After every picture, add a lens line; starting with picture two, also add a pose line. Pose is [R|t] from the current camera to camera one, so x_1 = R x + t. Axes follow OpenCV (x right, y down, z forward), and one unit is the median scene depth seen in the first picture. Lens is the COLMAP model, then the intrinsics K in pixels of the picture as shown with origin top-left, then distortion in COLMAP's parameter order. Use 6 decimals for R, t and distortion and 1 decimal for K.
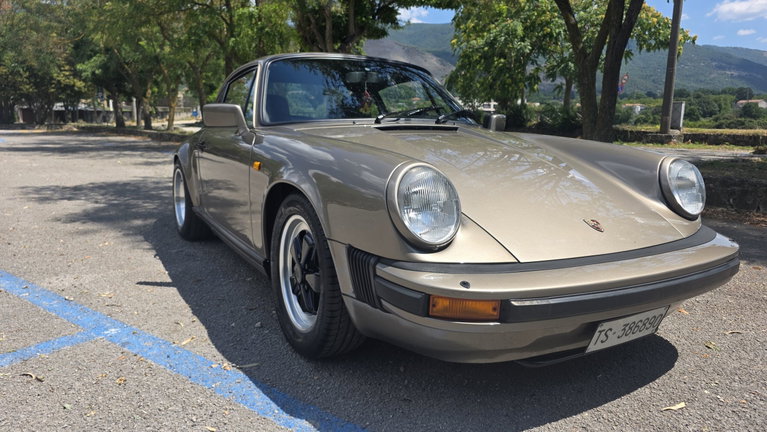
lens RADIAL K [[506.0, 0, 383.5], [0, 506.0, 216.0], [0, 0, 1]] dist [0.080431, -0.104121]
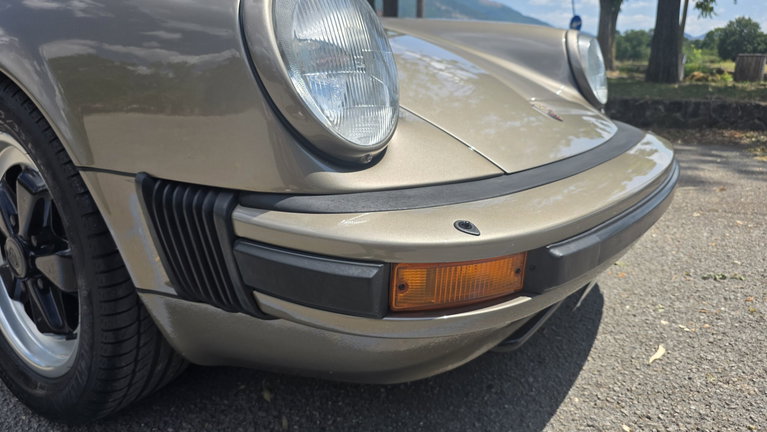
lens RADIAL K [[504.7, 0, 383.7], [0, 504.7, 203.2], [0, 0, 1]] dist [0.036726, 0.000619]
pose [[0.901124, -0.114848, 0.418074, -0.068976], [0.081313, 0.991935, 0.097228, 0.055987], [-0.425868, -0.053619, 0.903195, 0.539142]]
